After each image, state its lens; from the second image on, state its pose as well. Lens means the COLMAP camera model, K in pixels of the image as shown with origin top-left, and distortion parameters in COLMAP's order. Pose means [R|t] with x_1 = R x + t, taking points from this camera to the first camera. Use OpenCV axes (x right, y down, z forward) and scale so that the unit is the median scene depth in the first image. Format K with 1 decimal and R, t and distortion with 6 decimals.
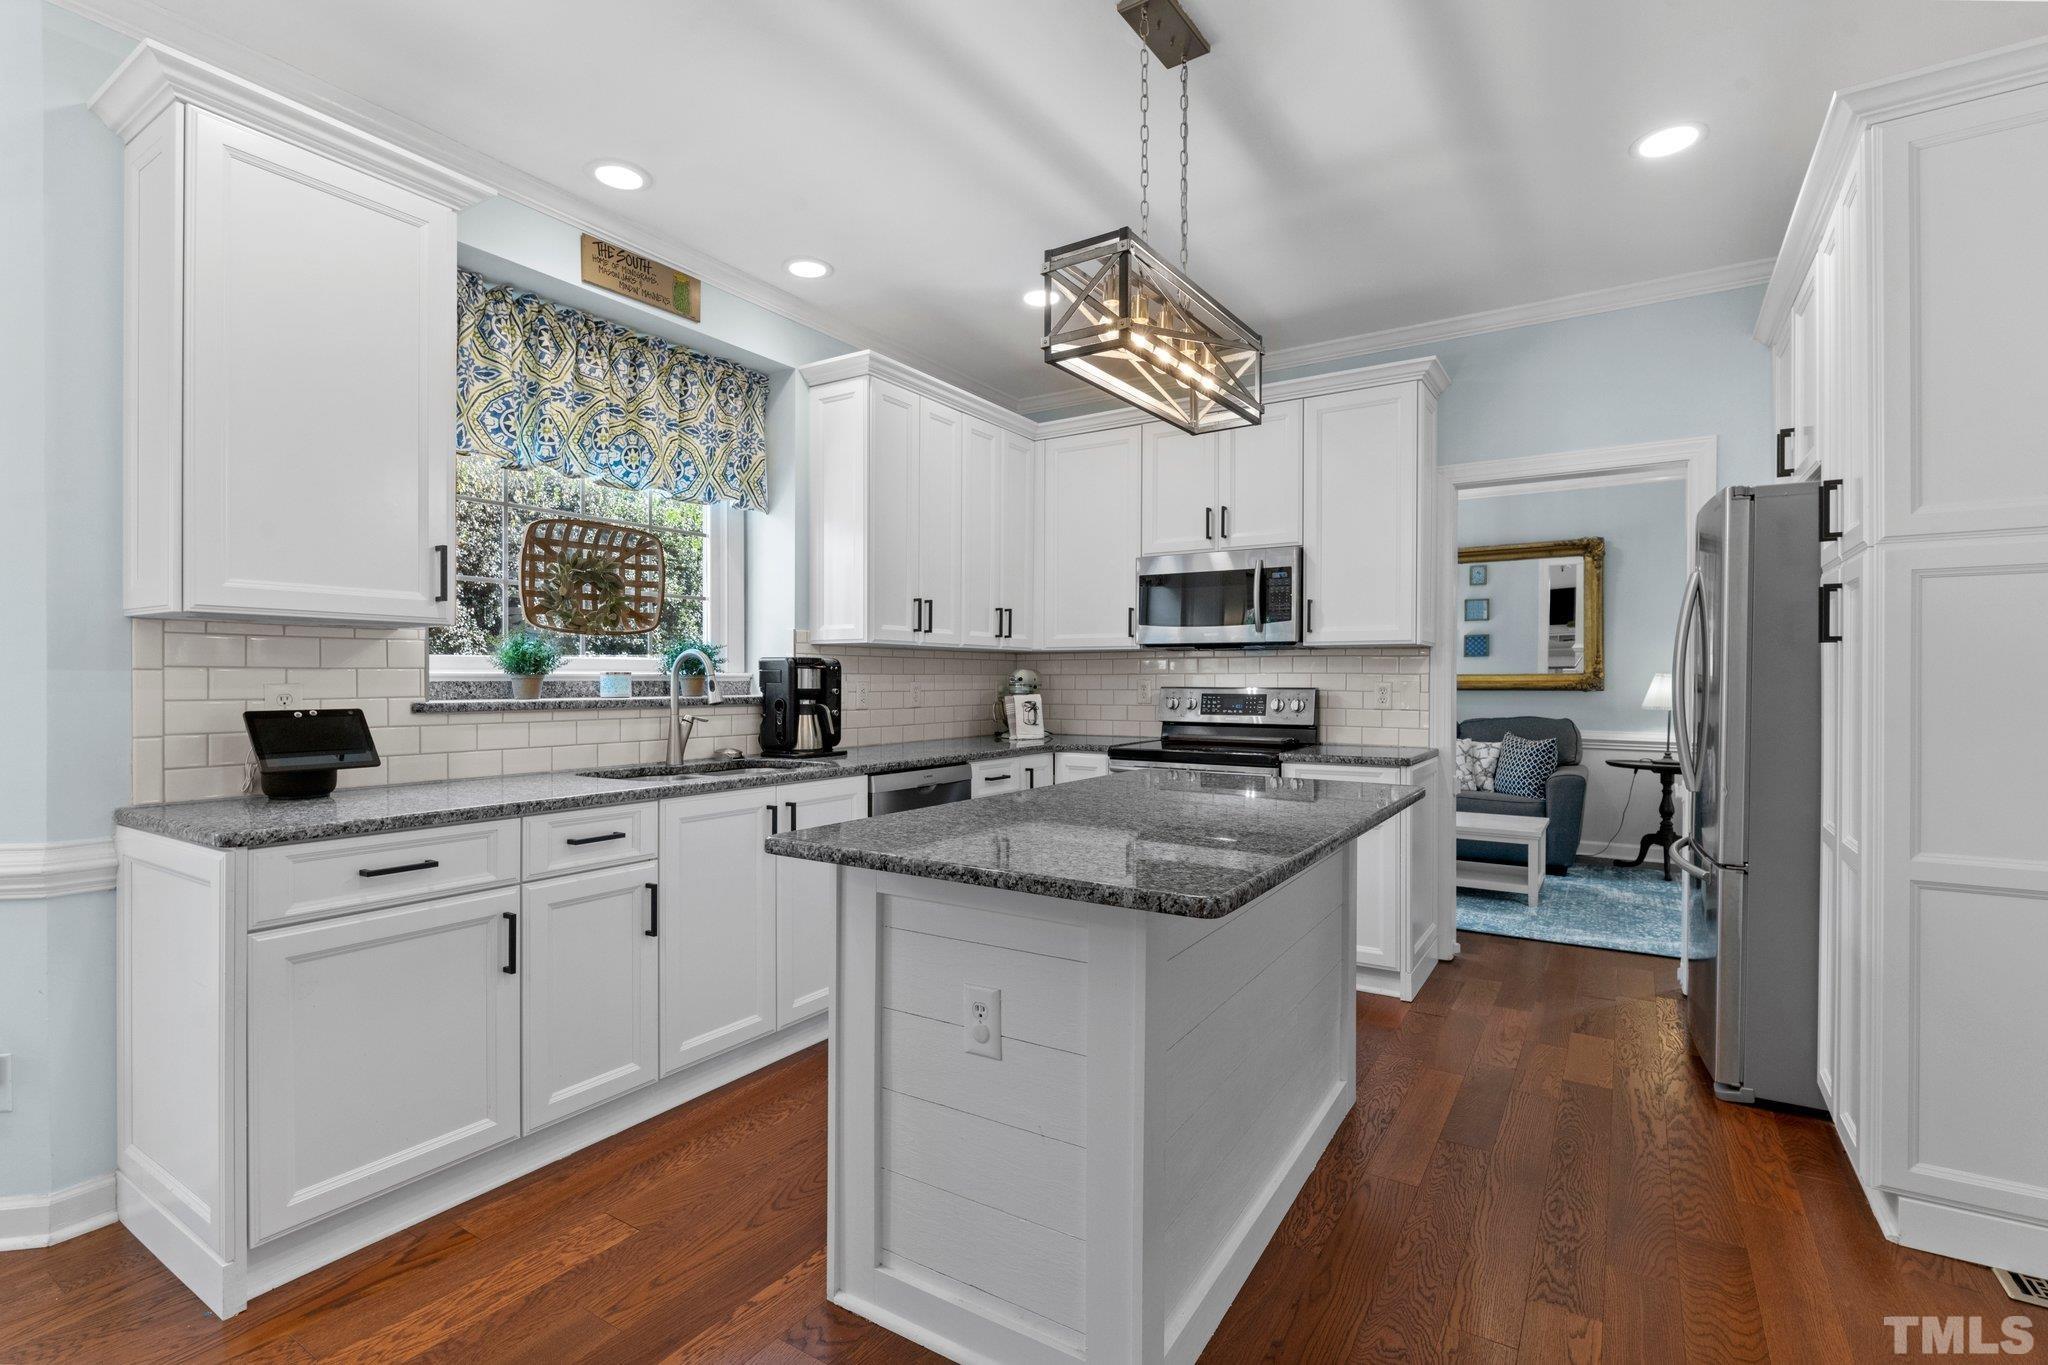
lens RADIAL K [[944.6, 0, 1019.7], [0, 944.6, 685.6], [0, 0, 1]] dist [-0.001408, 0.000063]
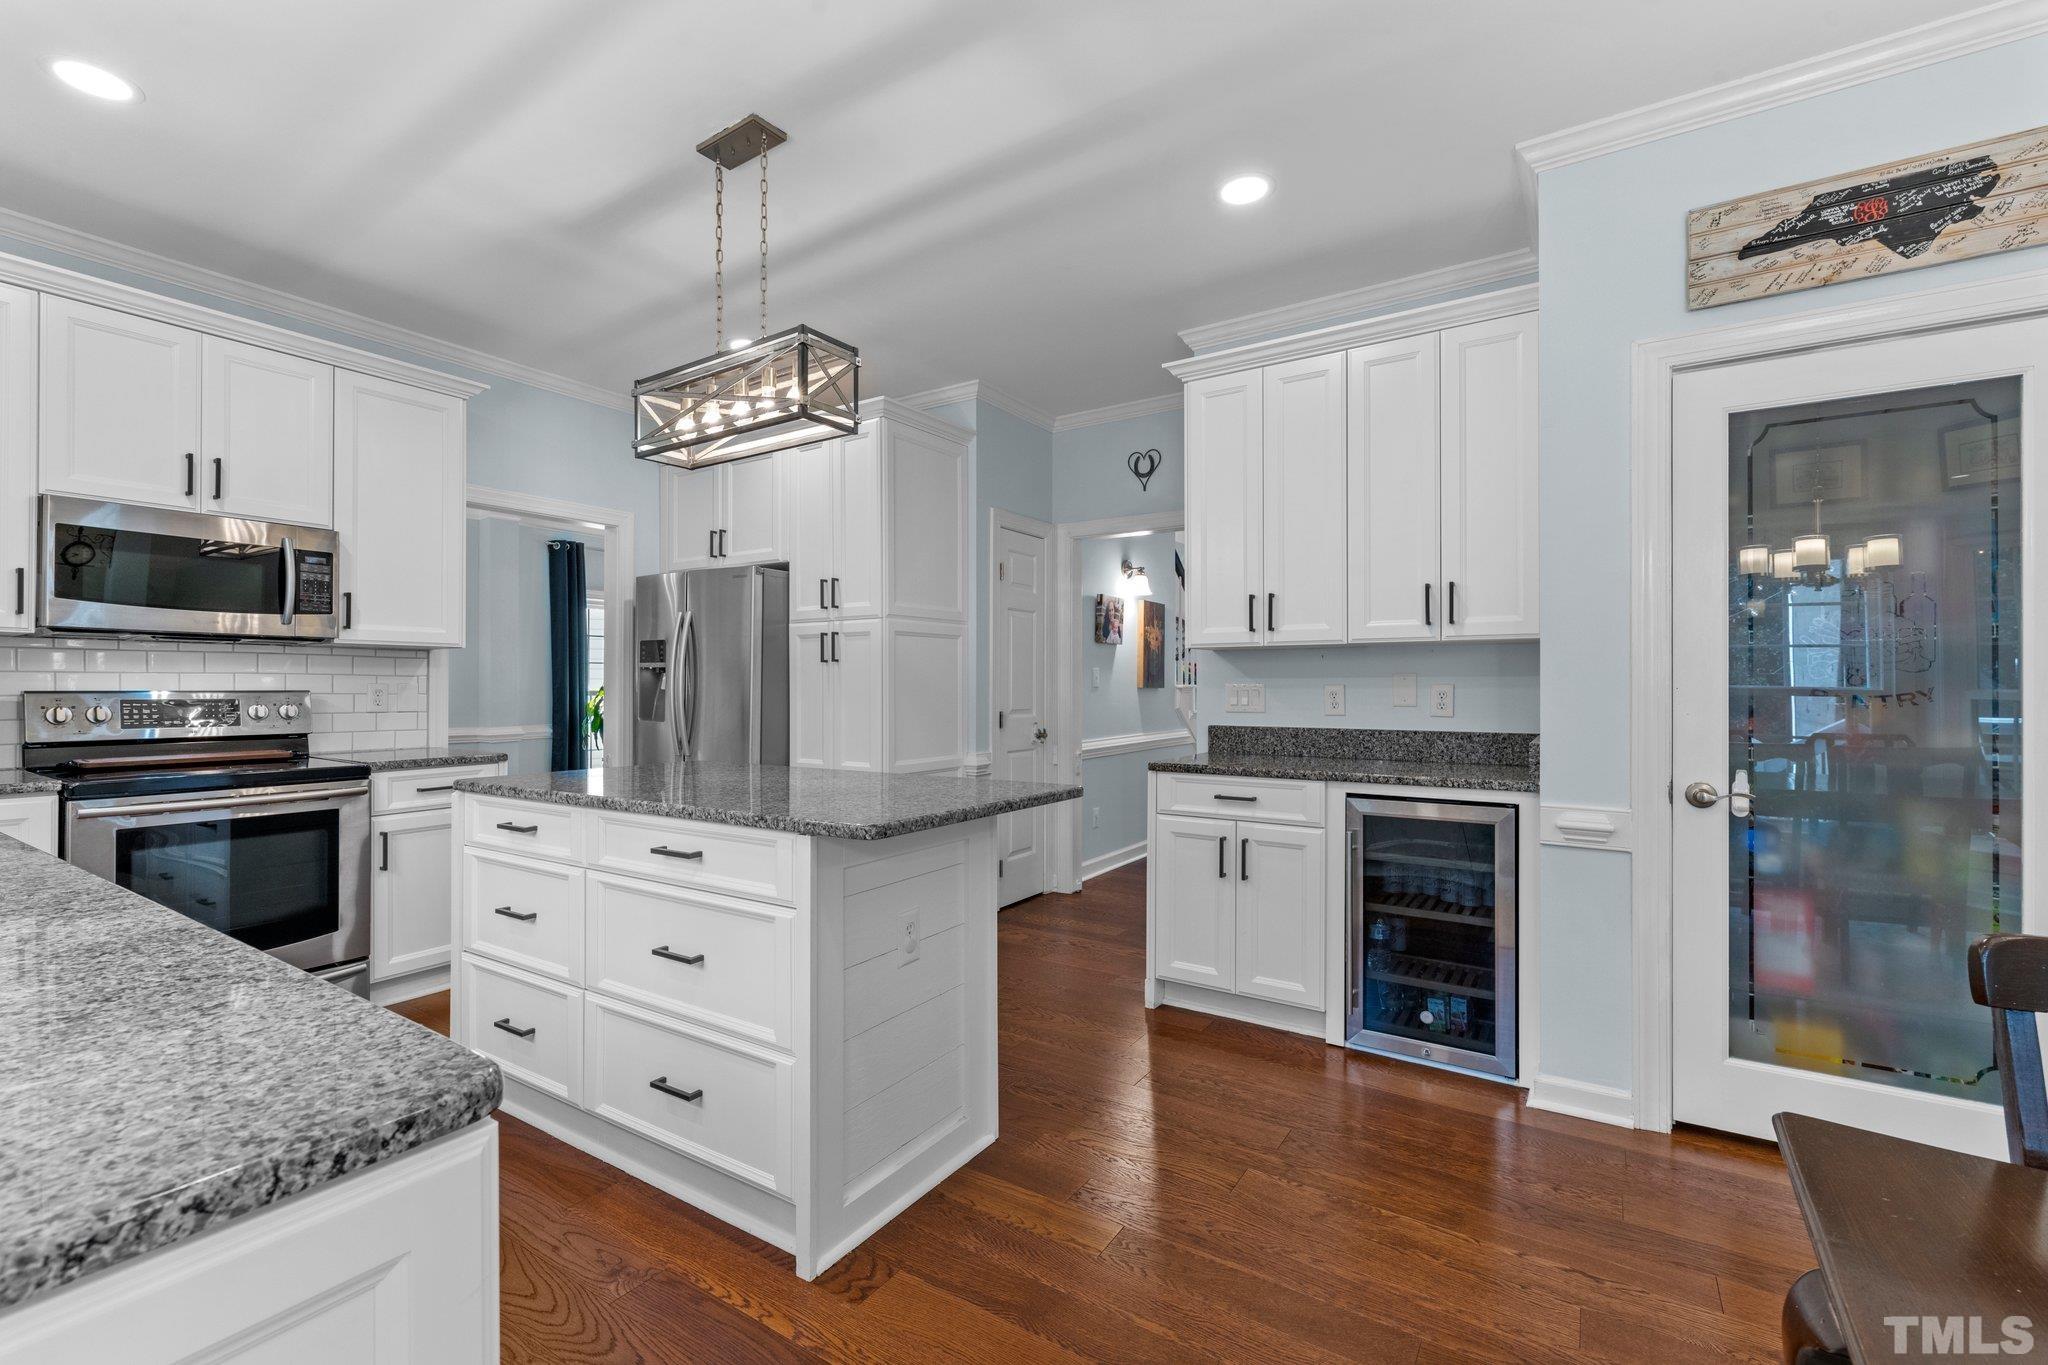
lens RADIAL K [[888.6, 0, 1018.8], [0, 888.6, 670.9], [0, 0, 1]] dist [0.004314, 0.000837]
pose [[0.007519, 0.016438, 0.999837, -0.523607], [0.005640, 0.999848, -0.016481, 0.001475], [-0.999956, 0.005763, 0.007425, 0.338436]]
